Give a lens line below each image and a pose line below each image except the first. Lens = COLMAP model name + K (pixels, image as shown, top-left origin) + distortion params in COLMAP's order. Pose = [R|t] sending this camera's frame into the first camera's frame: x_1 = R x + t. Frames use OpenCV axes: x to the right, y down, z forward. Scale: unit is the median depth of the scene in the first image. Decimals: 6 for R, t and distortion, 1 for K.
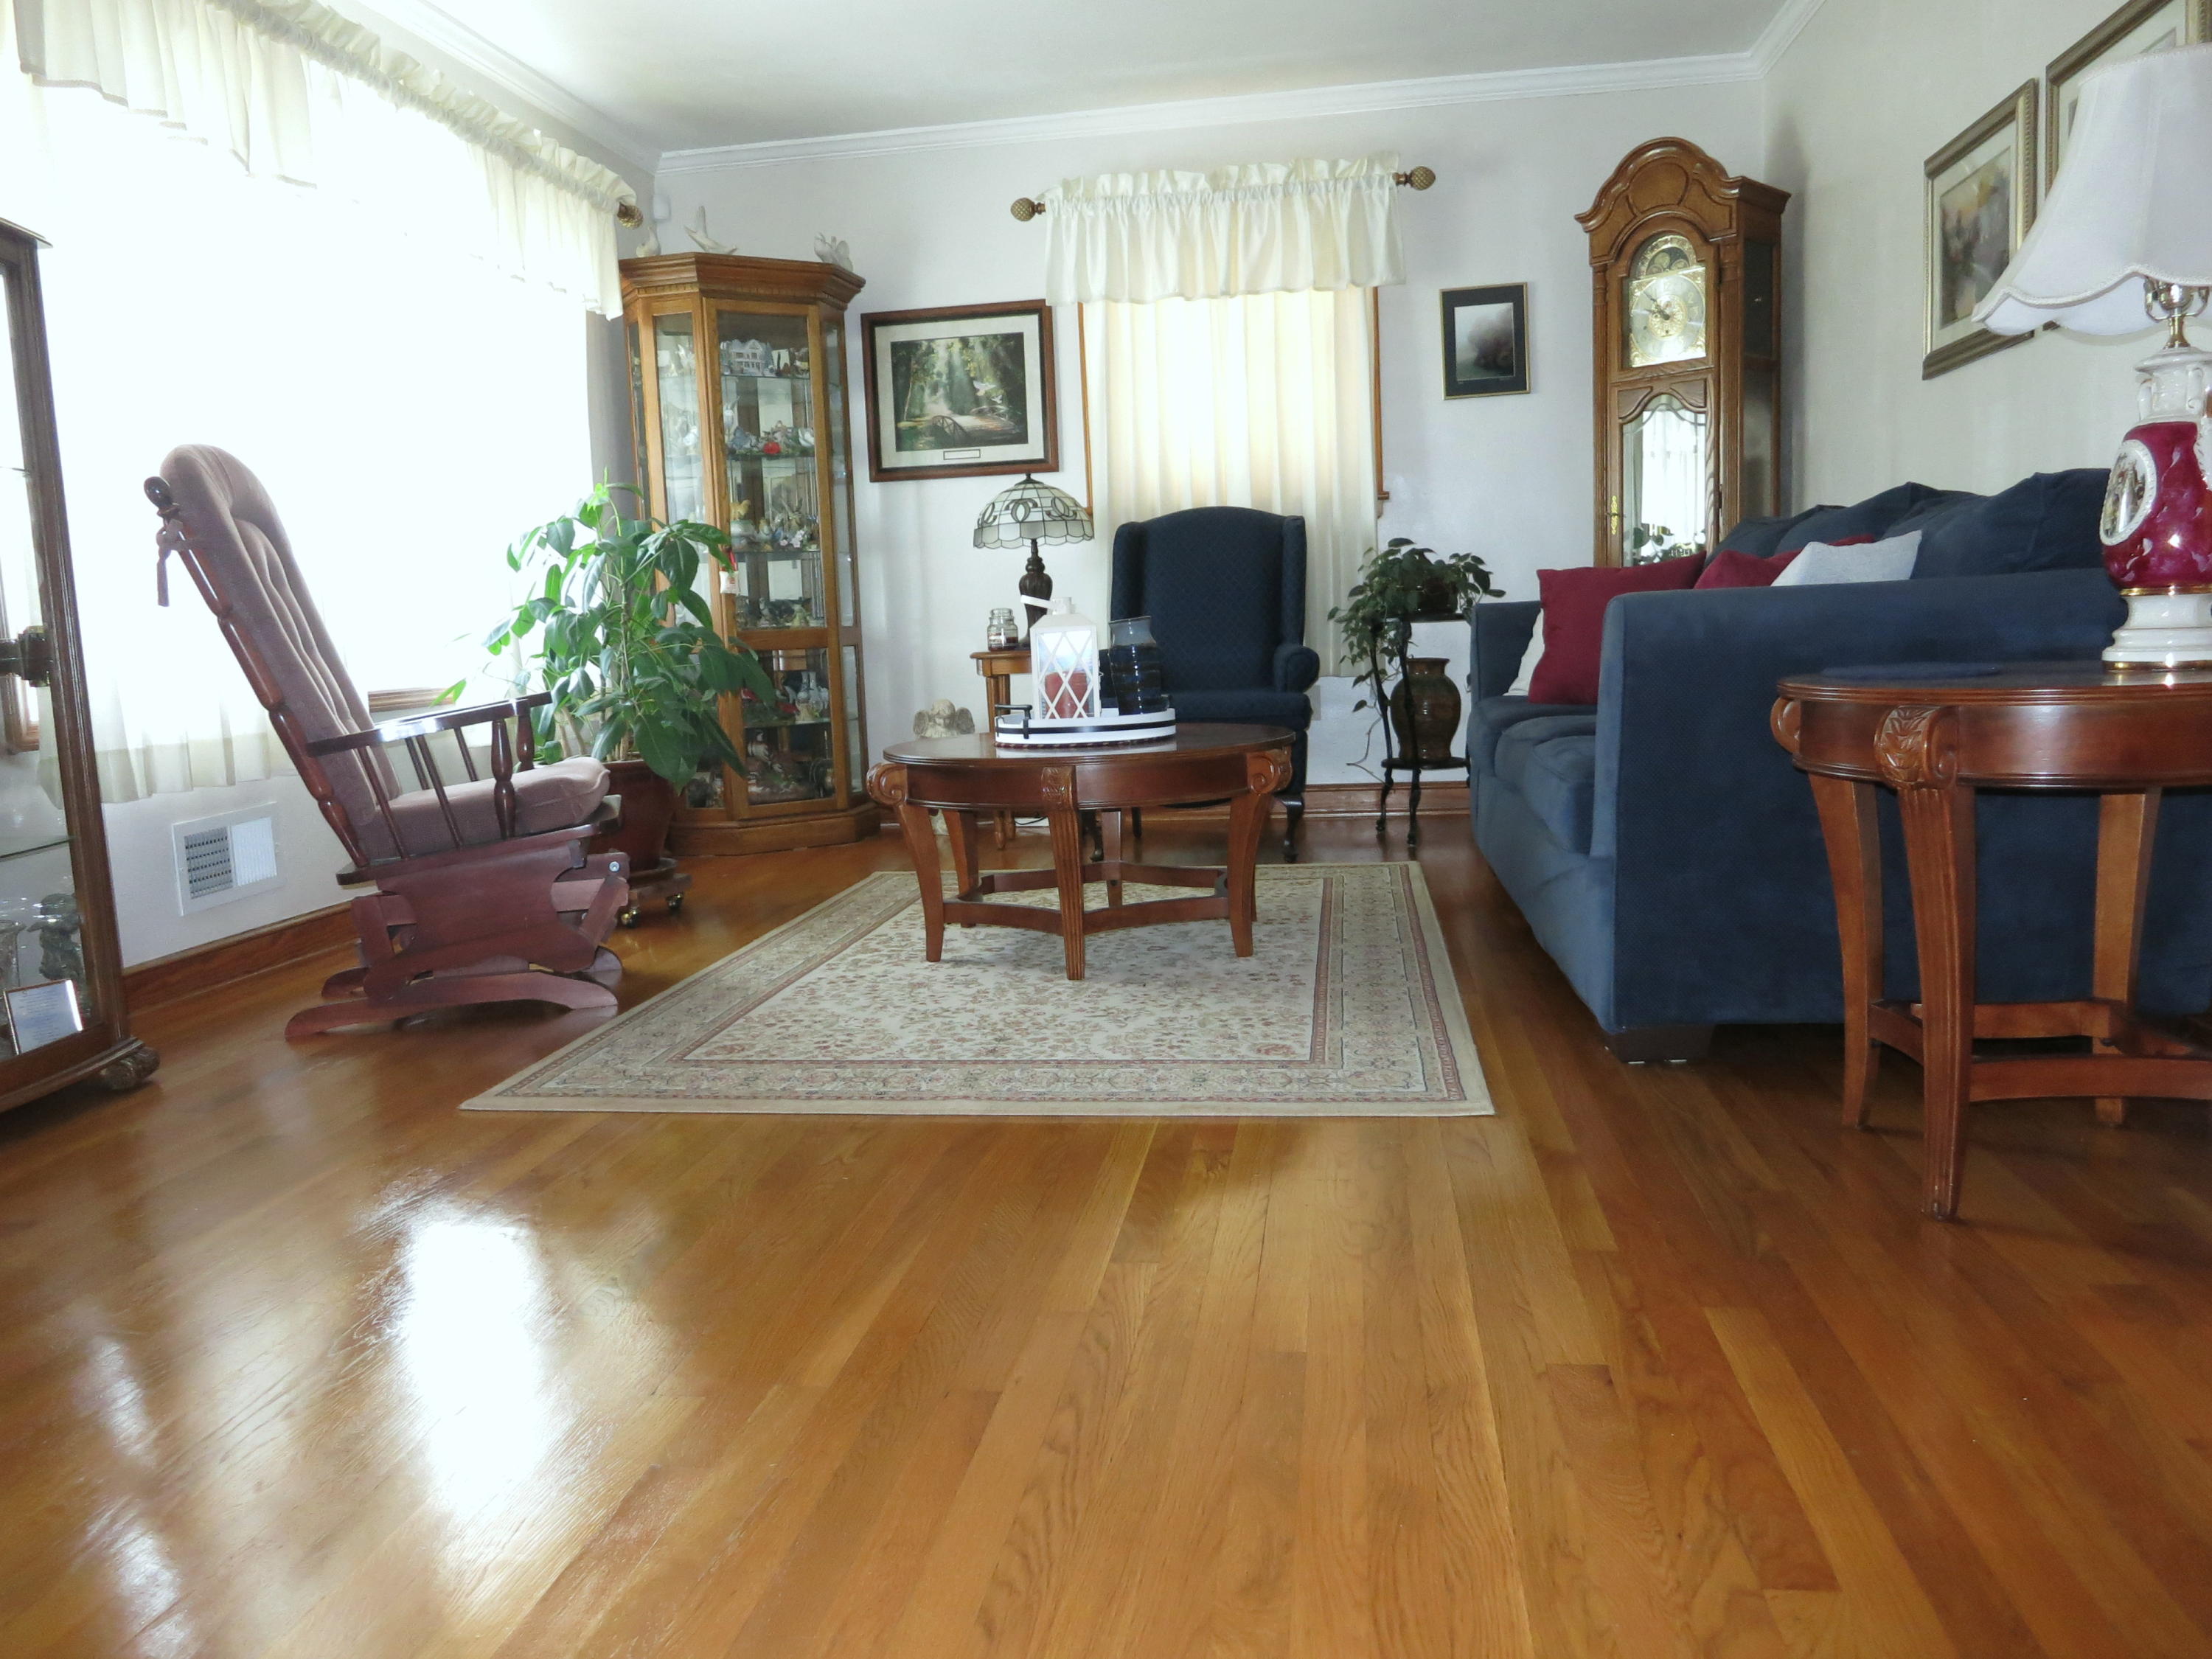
lens RADIAL K [[1599.3, 0, 1108.2], [0, 1599.3, 821.2], [0, 0, 1]] dist [-0.033126, -0.003070]
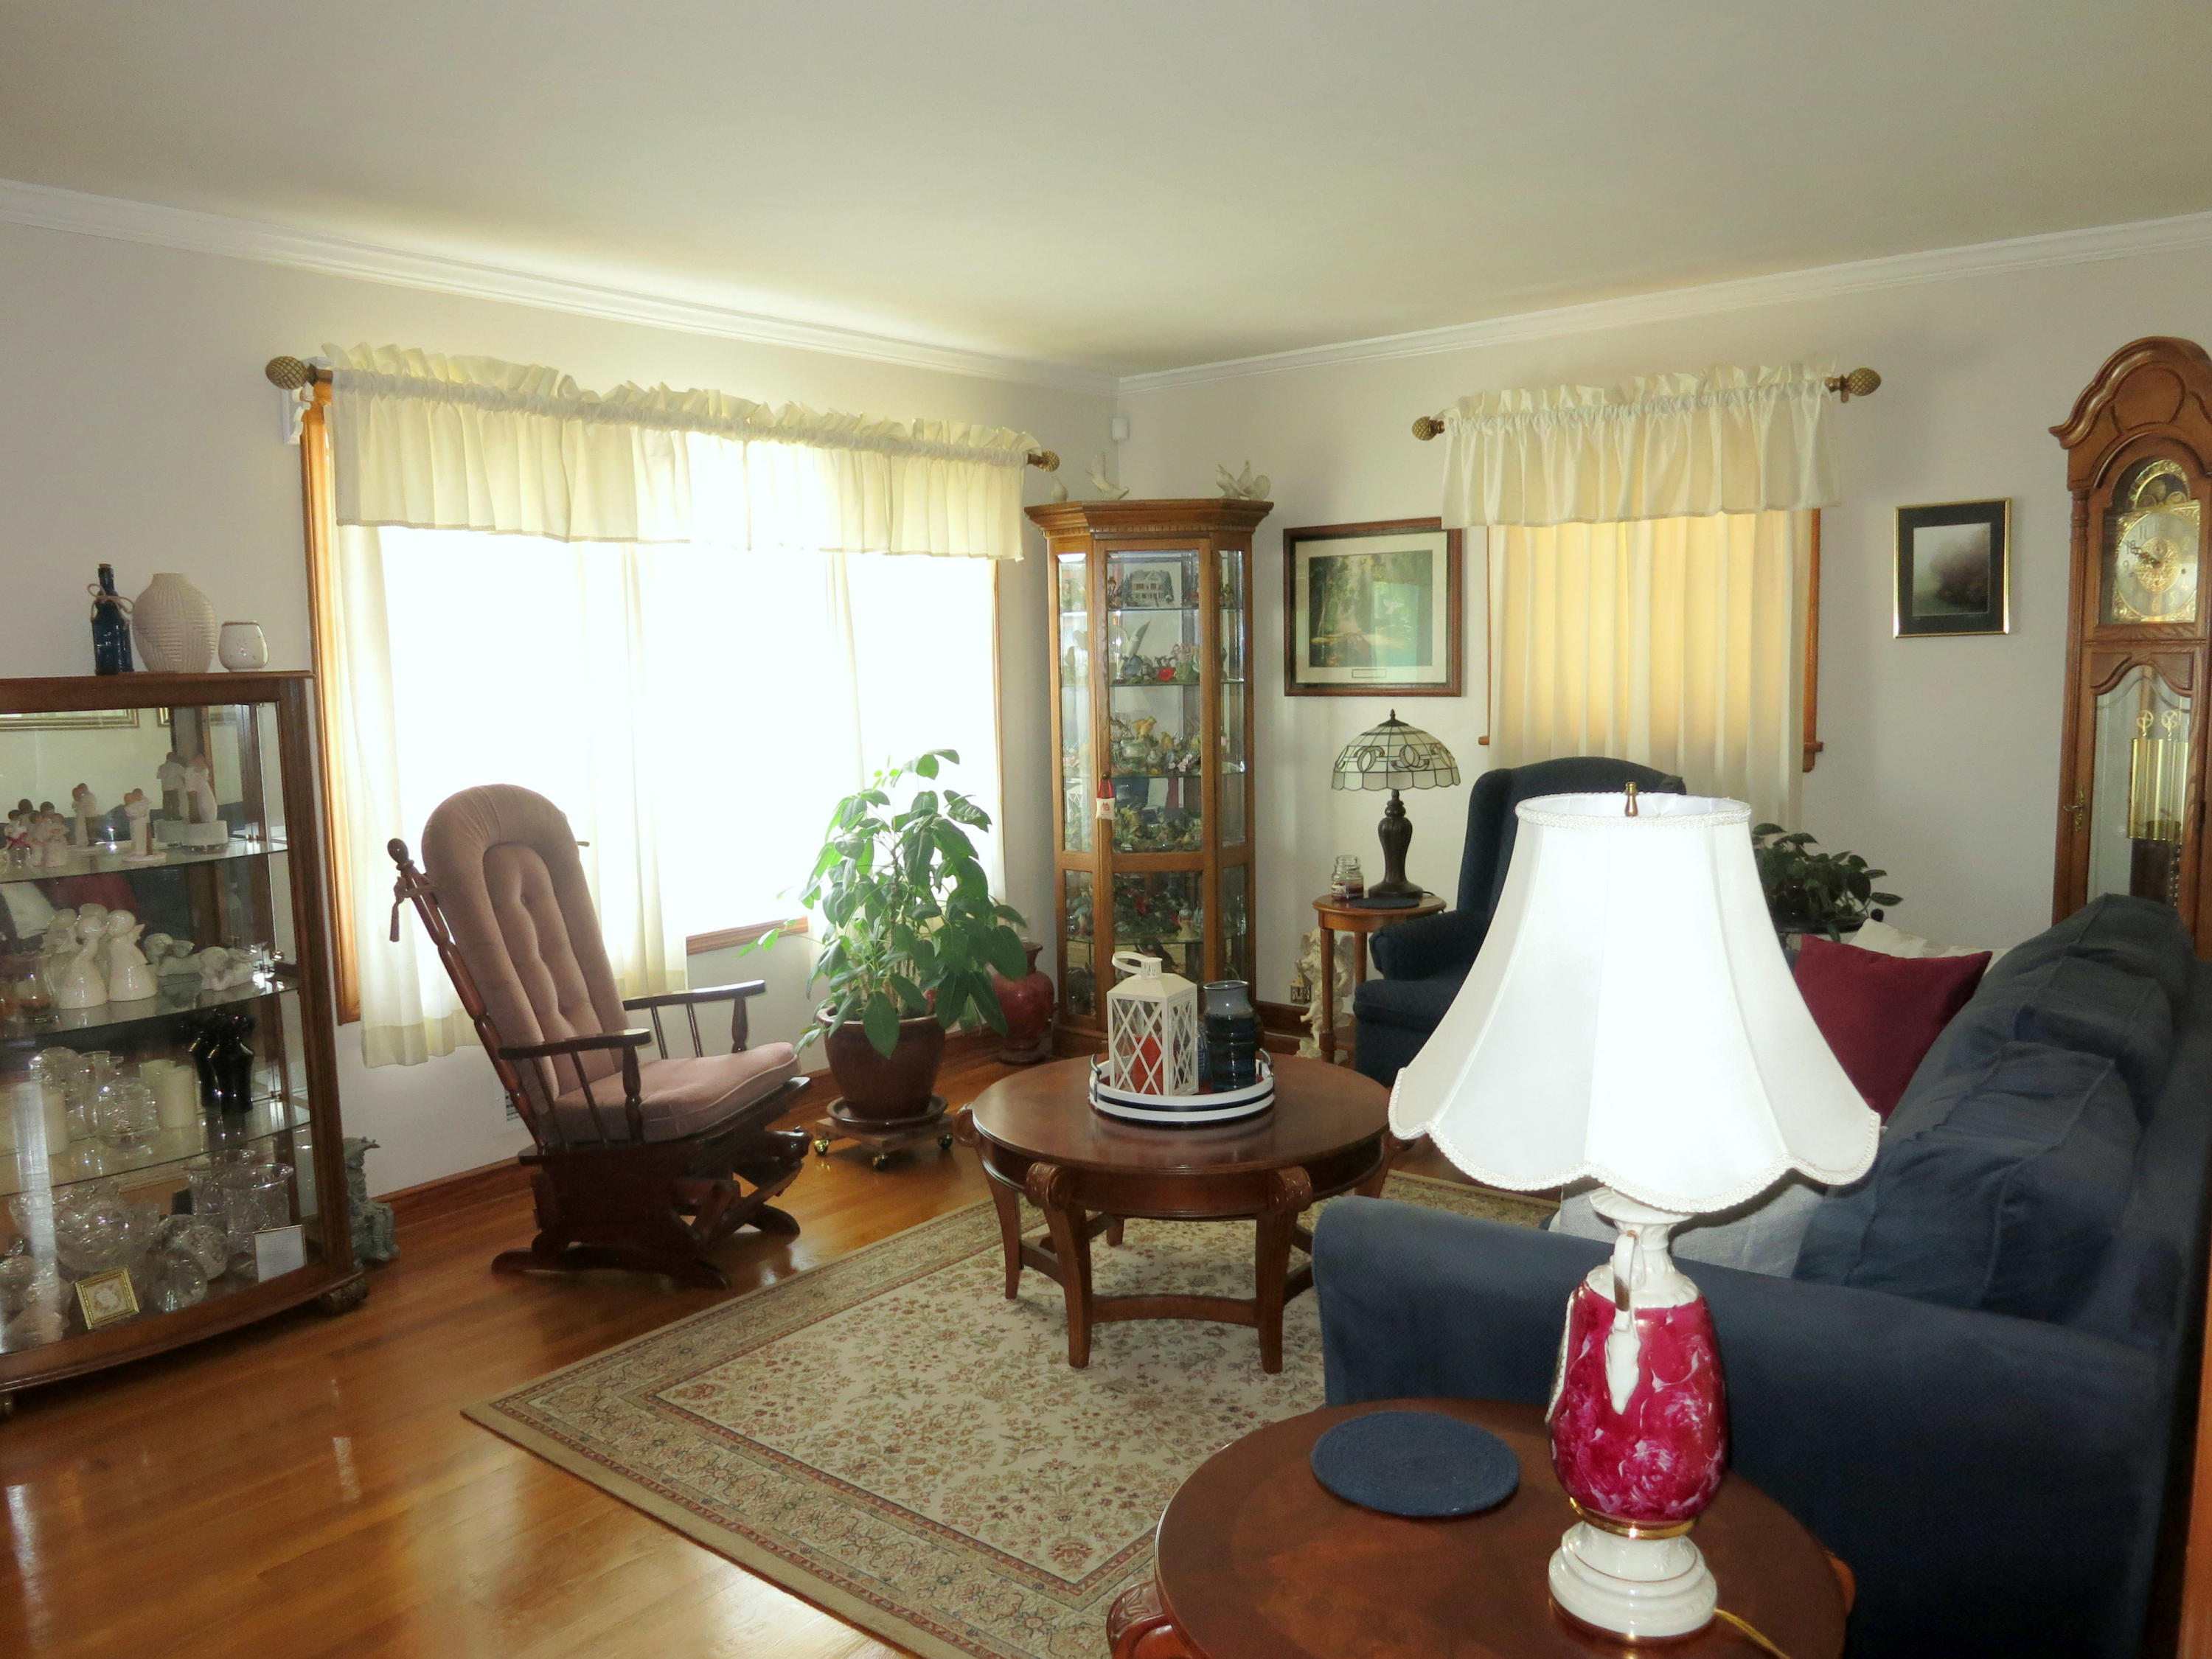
lens RADIAL K [[1599.3, 0, 1123.3], [0, 1599.3, 830.2], [0, 0, 1]] dist [-0.033126, -0.003070]
pose [[0.865098, 0.080871, -0.495041, 0.288184], [-0.077001, 0.996631, 0.028249, -0.162377], [0.495658, 0.013680, 0.868410, 0.089663]]
